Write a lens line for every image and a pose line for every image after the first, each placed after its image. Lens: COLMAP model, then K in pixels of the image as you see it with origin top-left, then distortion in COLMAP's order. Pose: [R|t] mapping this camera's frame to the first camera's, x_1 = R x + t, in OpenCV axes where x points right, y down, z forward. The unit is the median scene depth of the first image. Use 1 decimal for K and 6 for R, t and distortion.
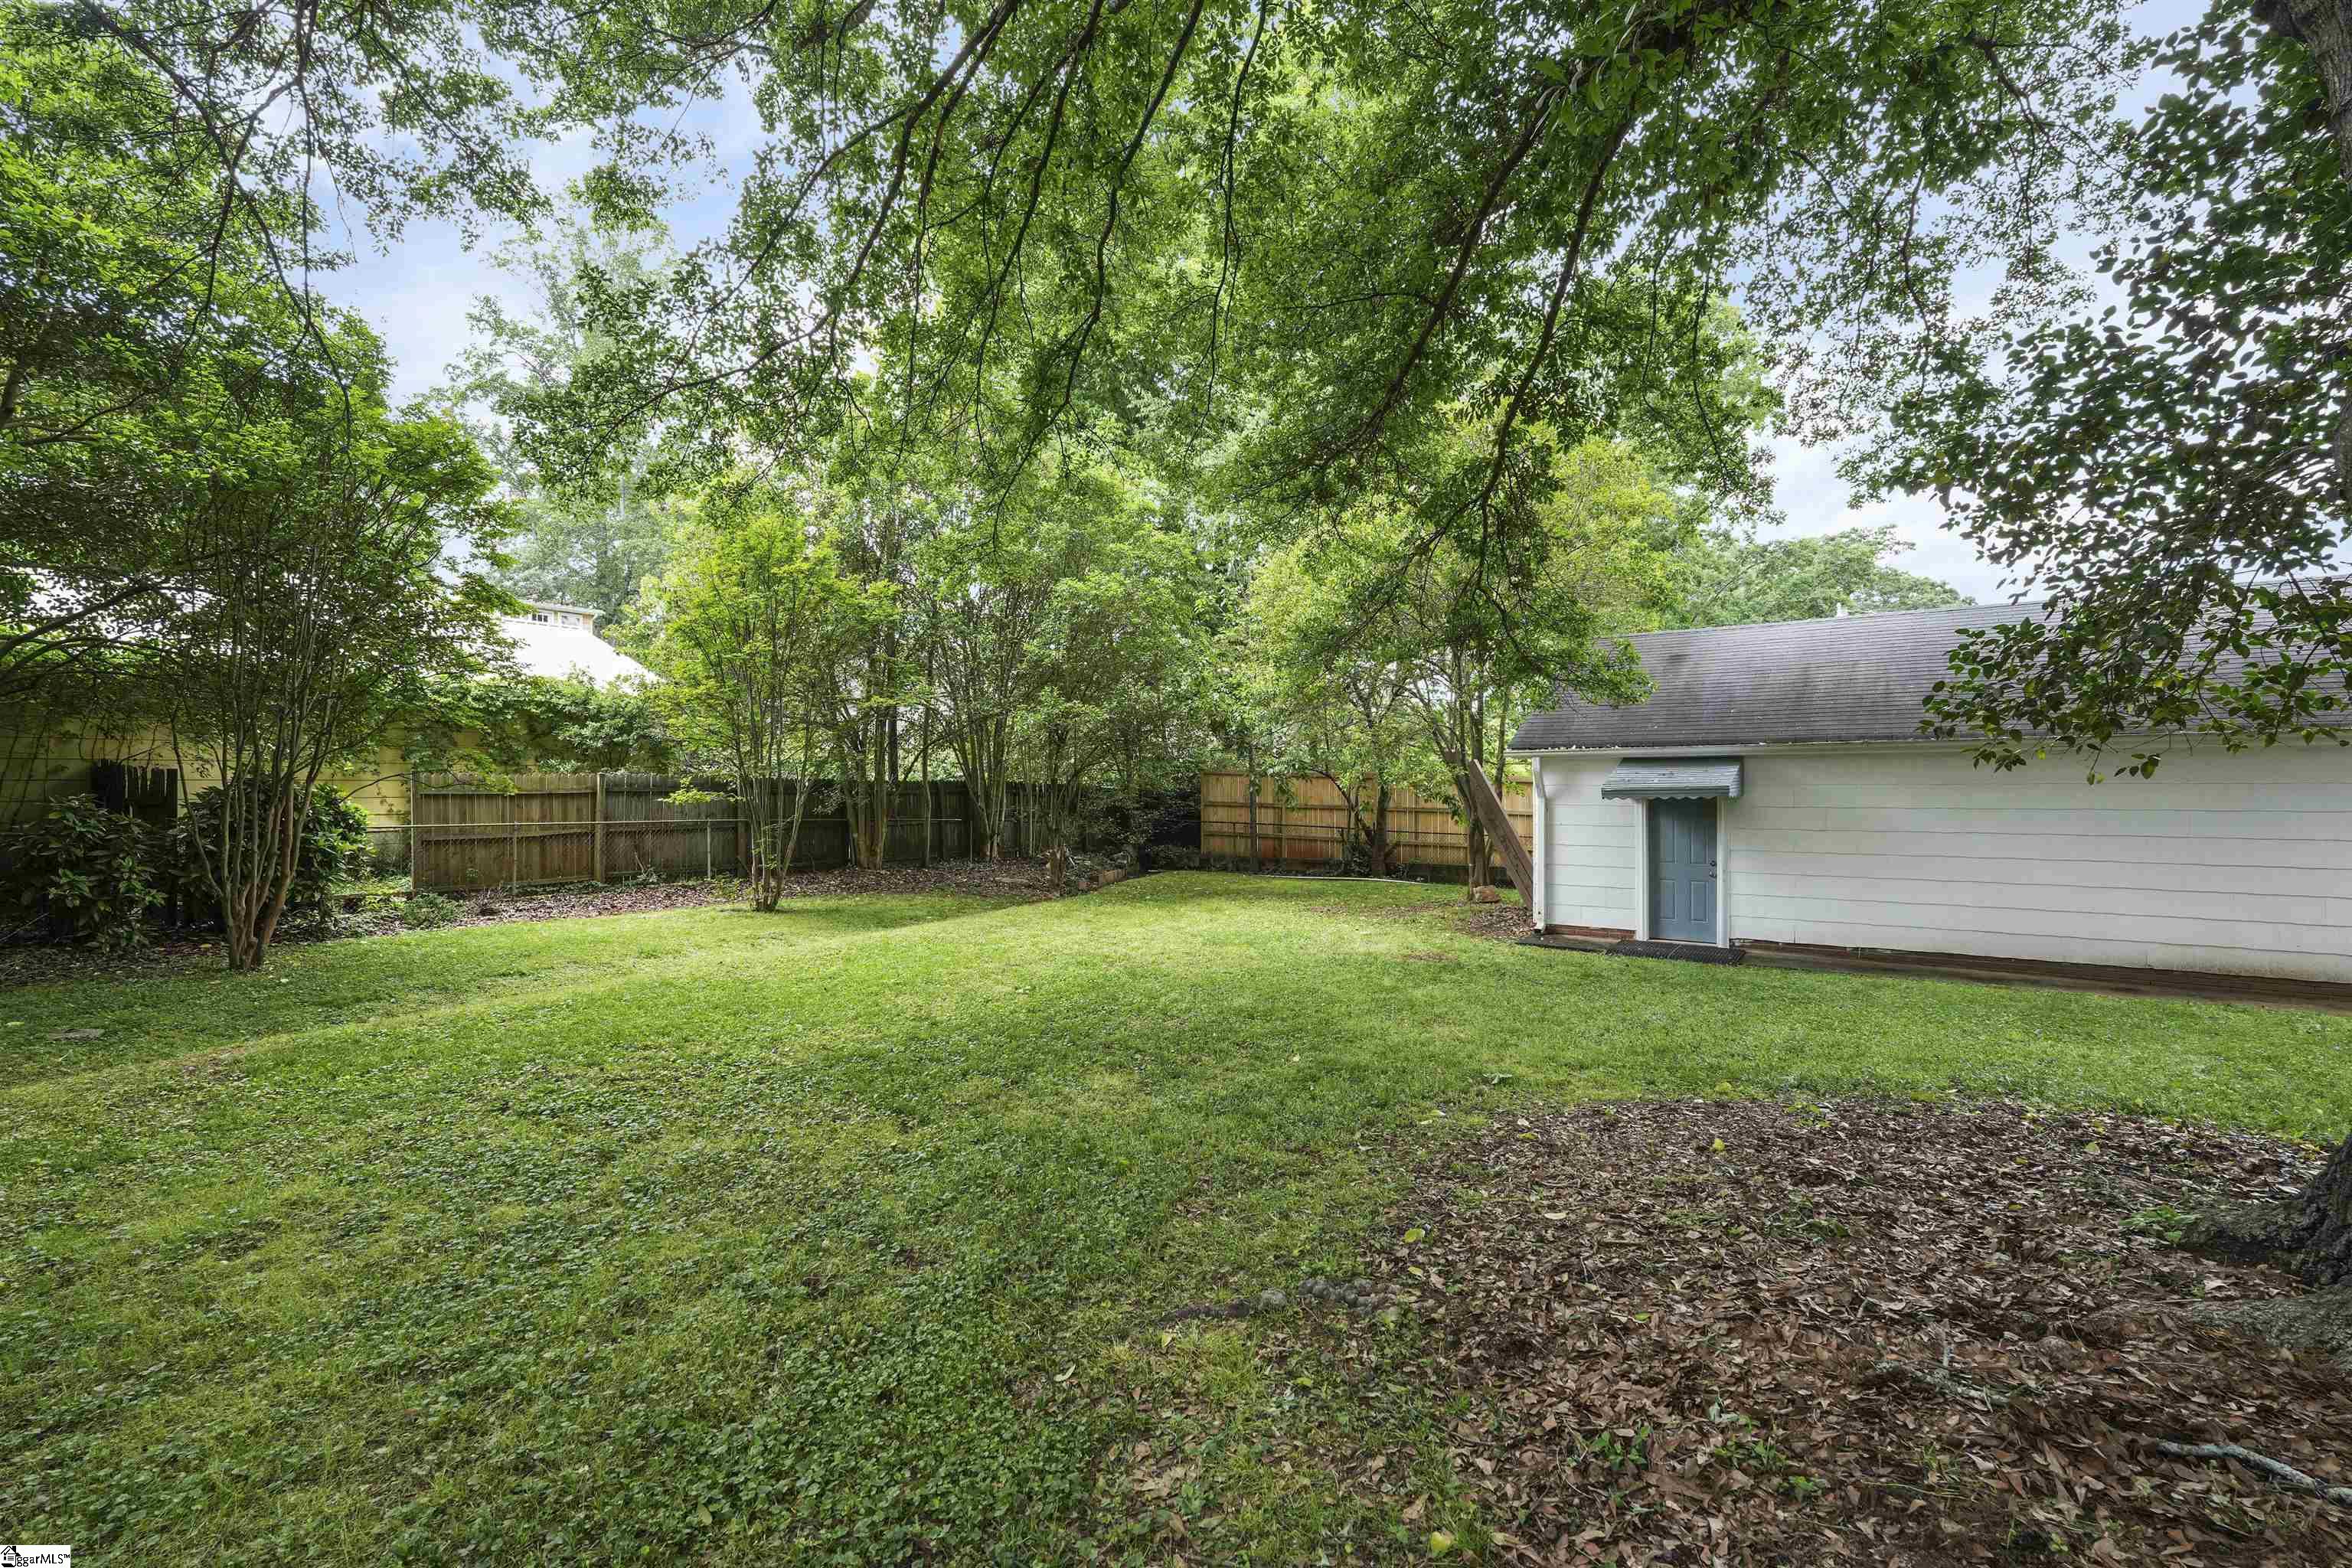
lens RADIAL K [[1021.2, 0, 1172.8], [0, 1021.2, 776.0], [0, 0, 1]] dist [0.000524, 0.000468]
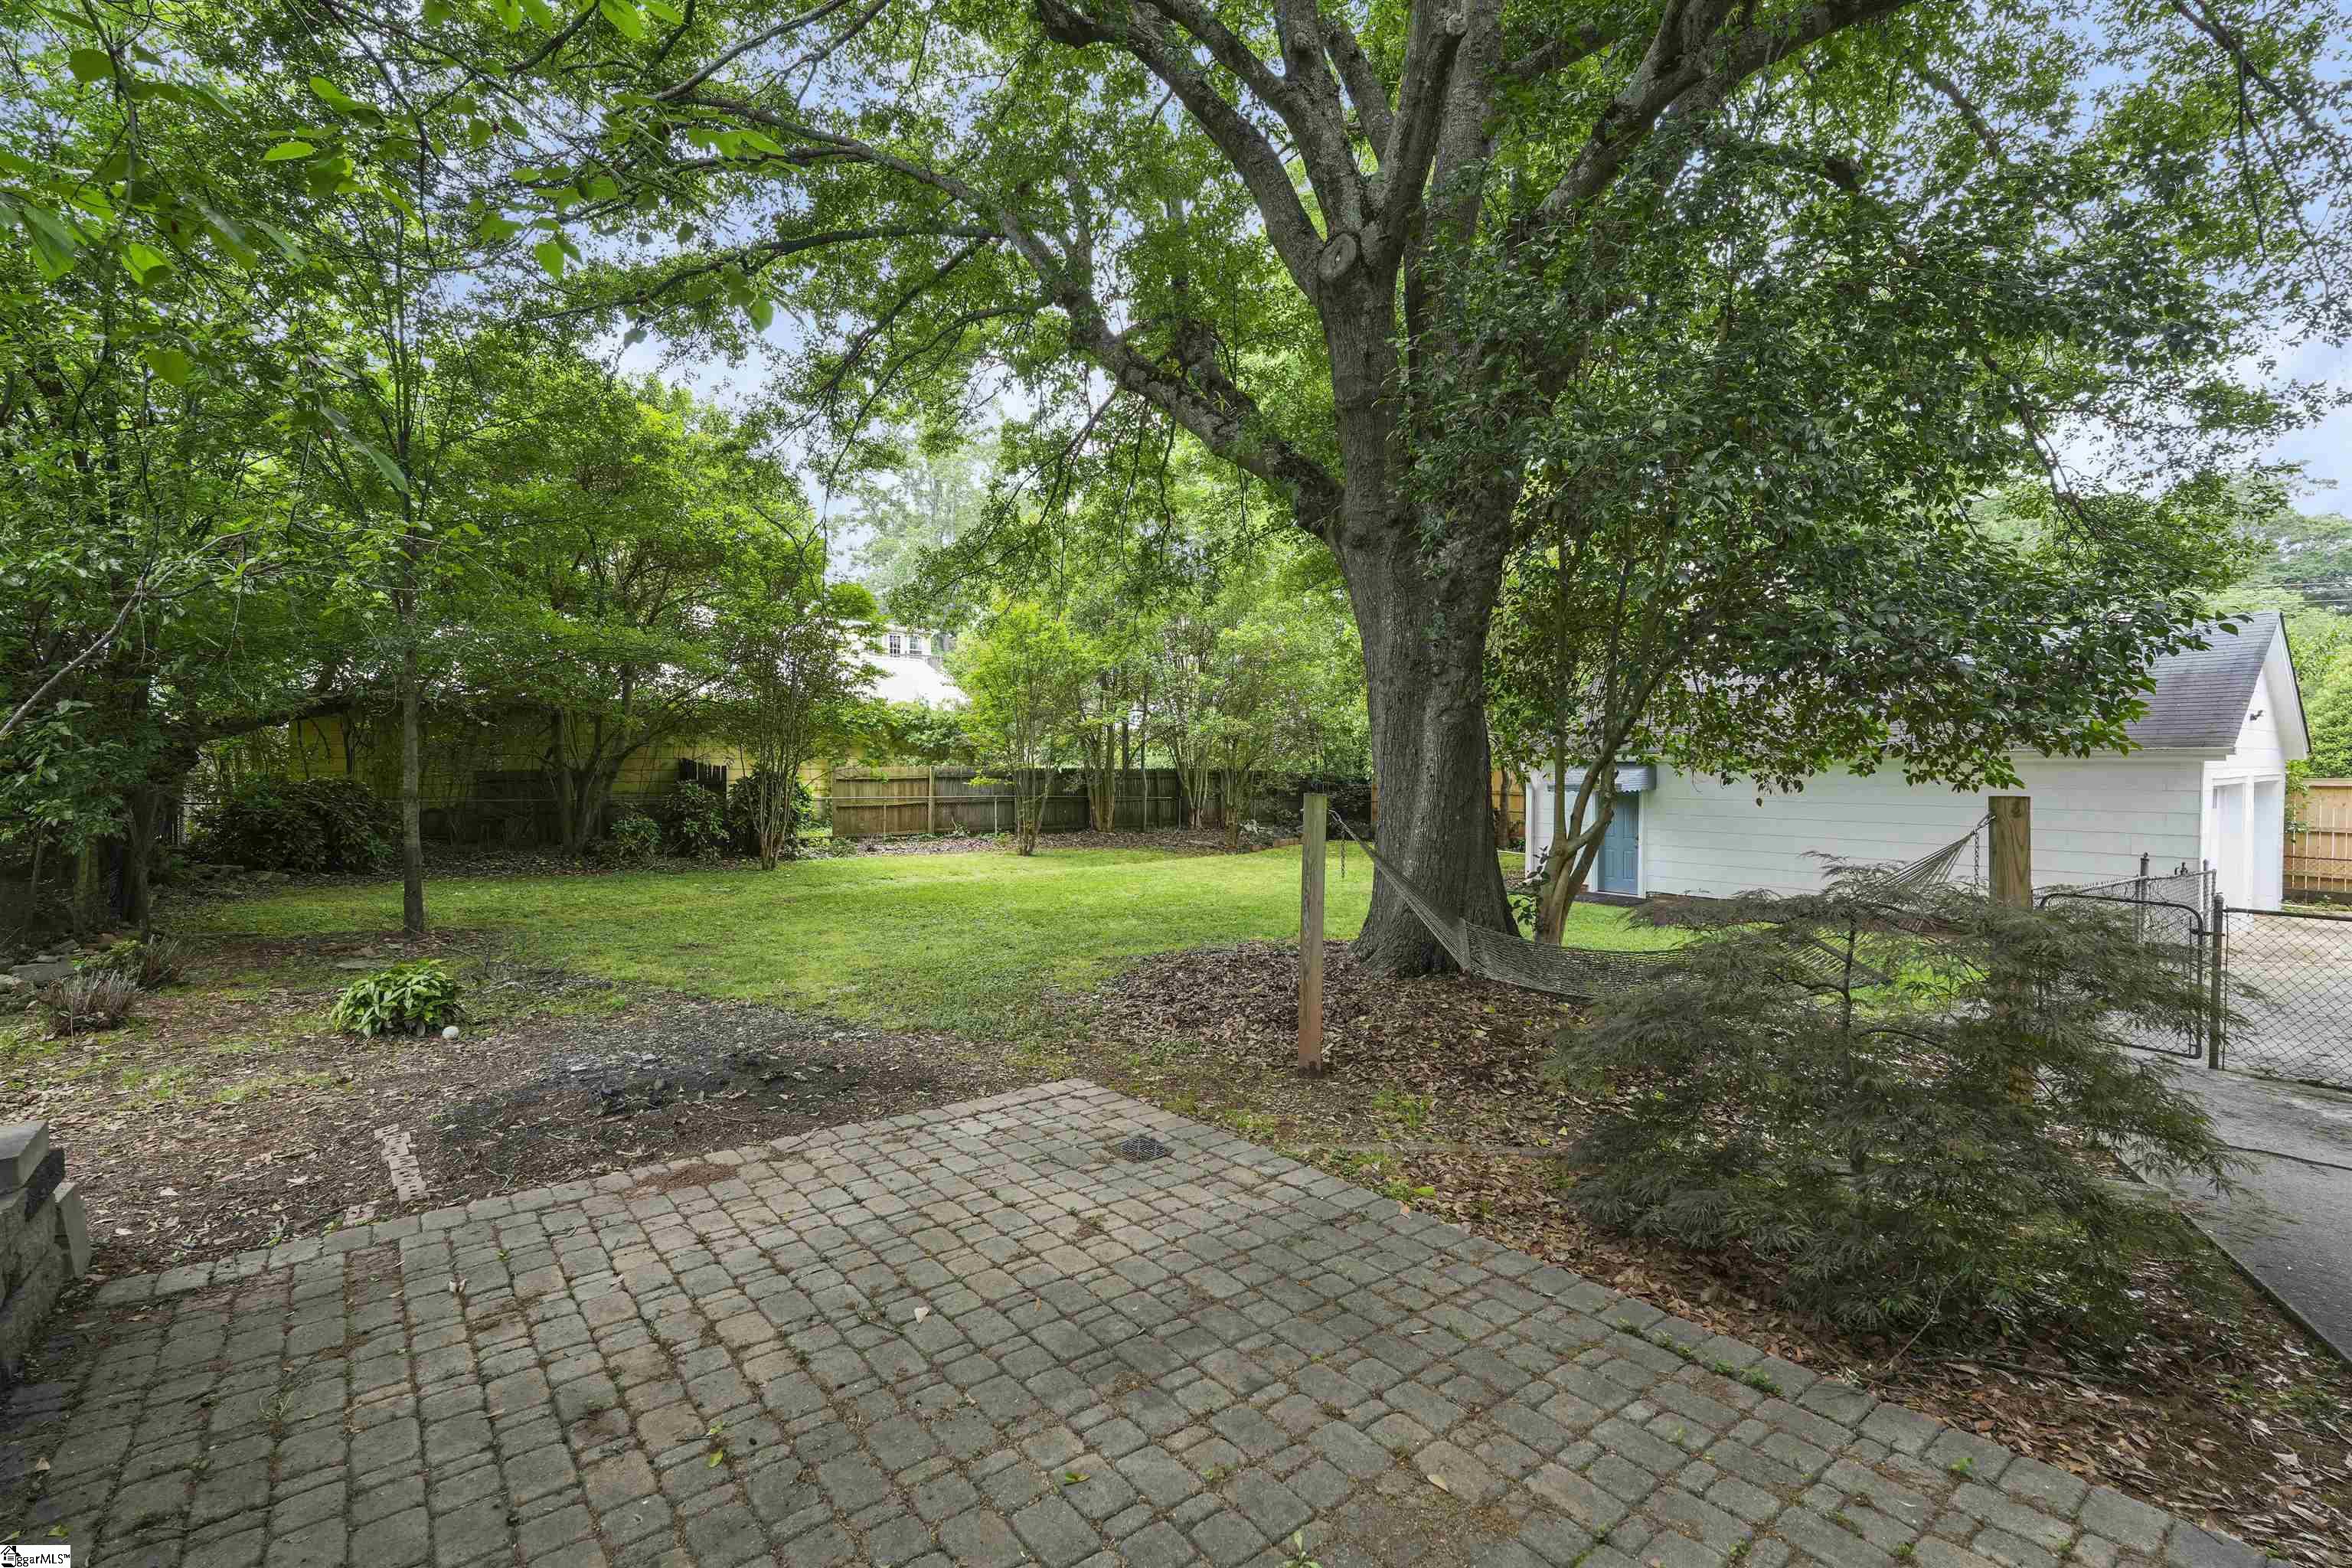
lens RADIAL K [[1021.2, 0, 1177.6], [0, 1021.2, 778.9], [0, 0, 1]] dist [0.000524, 0.000468]
pose [[0.960457, 0.009857, -0.278253, 0.264430], [-0.002376, 0.999627, 0.027209, -0.028487], [0.278417, -0.025472, 0.960122, -0.444644]]
